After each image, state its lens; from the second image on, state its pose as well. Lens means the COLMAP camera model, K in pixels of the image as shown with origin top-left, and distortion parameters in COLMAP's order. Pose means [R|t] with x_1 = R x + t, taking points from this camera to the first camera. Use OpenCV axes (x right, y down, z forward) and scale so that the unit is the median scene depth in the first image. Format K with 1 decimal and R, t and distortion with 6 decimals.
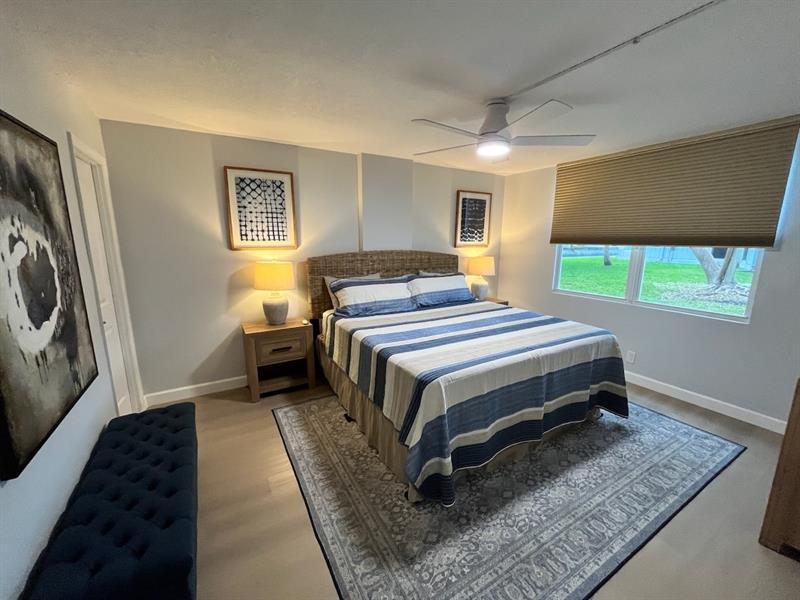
lens RADIAL K [[323.5, 0, 398.6], [0, 323.5, 301.8], [0, 0, 1]] dist [-0.001323, -0.000334]
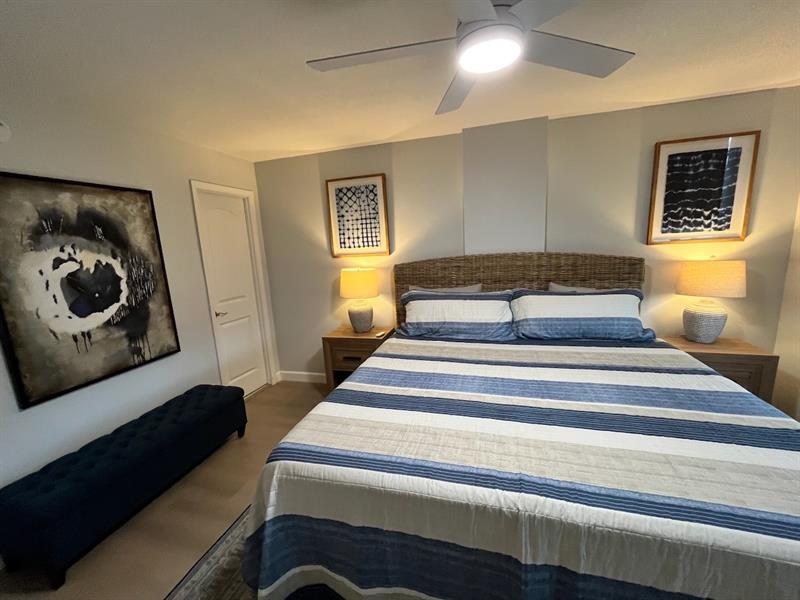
lens RADIAL K [[323.5, 0, 398.6], [0, 323.5, 301.8], [0, 0, 1]] dist [-0.001323, -0.000334]
pose [[0.690698, 0.087857, -0.717786, 0.407245], [-0.085739, 0.995540, 0.039351, -0.071574], [0.718042, 0.034362, 0.695151, 0.398900]]
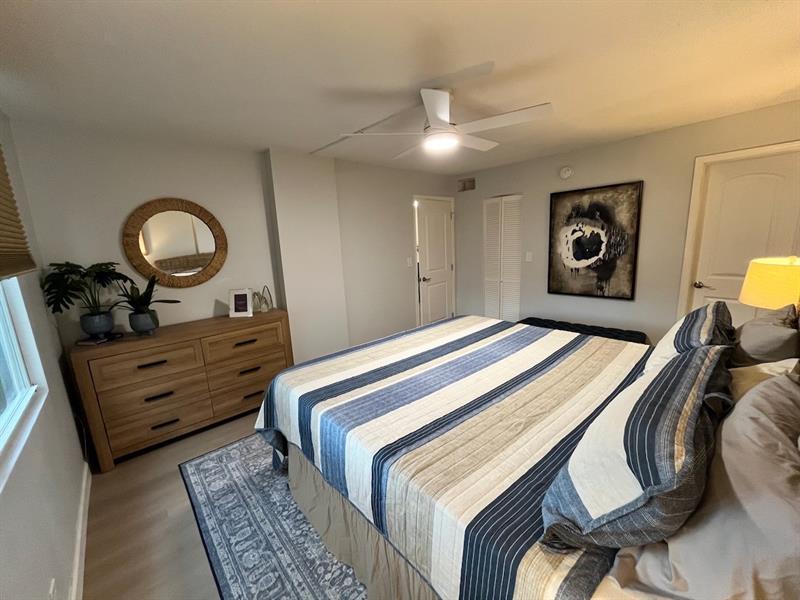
lens RADIAL K [[323.5, 0, 398.6], [0, 323.5, 301.8], [0, 0, 1]] dist [-0.001323, -0.000334]
pose [[-0.978520, 0.079754, -0.190098, 0.439932], [0.002491, 0.926641, 0.375940, -0.274878], [0.206136, 0.367392, -0.906935, 1.392797]]
